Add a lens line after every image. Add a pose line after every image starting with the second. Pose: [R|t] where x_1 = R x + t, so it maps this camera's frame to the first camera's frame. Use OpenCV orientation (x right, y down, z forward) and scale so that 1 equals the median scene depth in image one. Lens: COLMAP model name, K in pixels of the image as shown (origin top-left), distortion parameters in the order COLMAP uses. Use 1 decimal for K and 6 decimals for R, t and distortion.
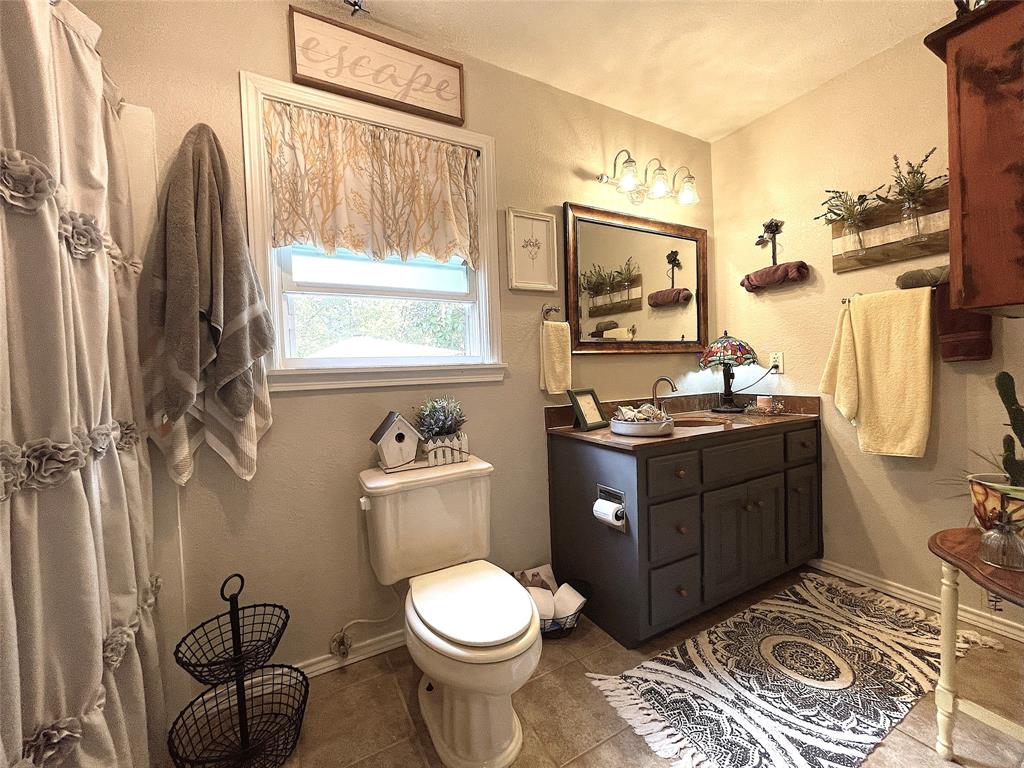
lens RADIAL K [[412.8, 0, 512.9], [0, 412.8, 383.7], [0, 0, 1]] dist [-0.004491, 0.000647]
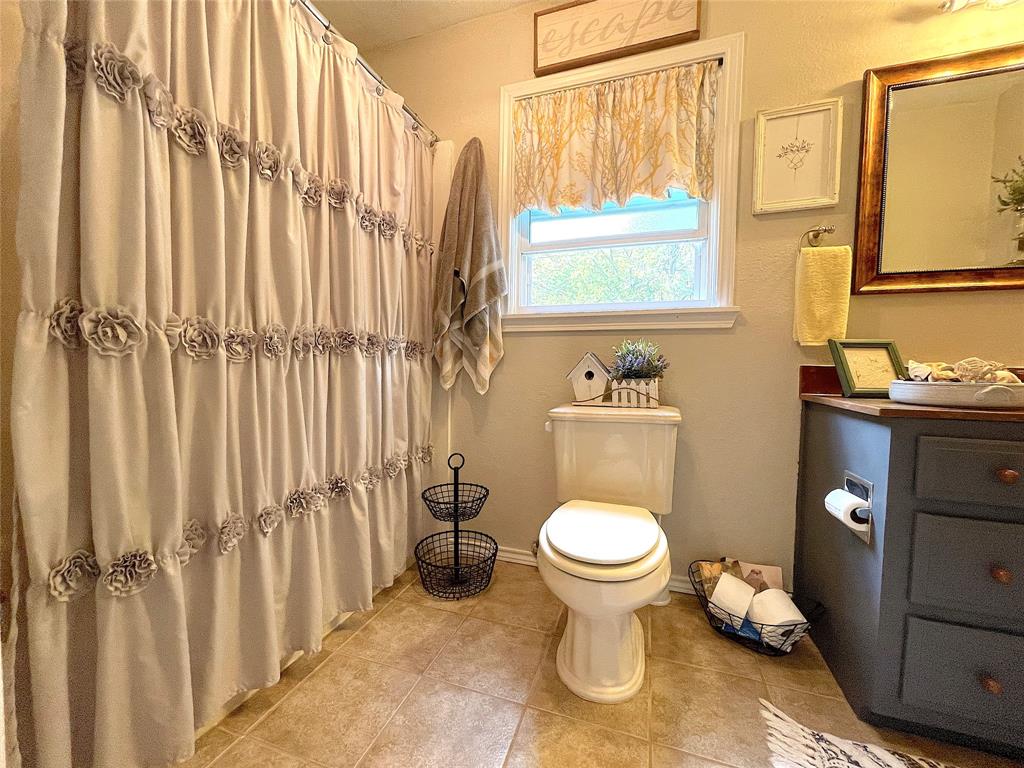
lens RADIAL K [[412.8, 0, 511.0], [0, 412.8, 384.3], [0, 0, 1]] dist [-0.004491, 0.000647]
pose [[0.668329, 0.074275, -0.740149, 0.365226], [-0.059499, 0.997152, 0.046340, 0.113169], [0.741483, 0.013068, 0.670845, 0.136619]]
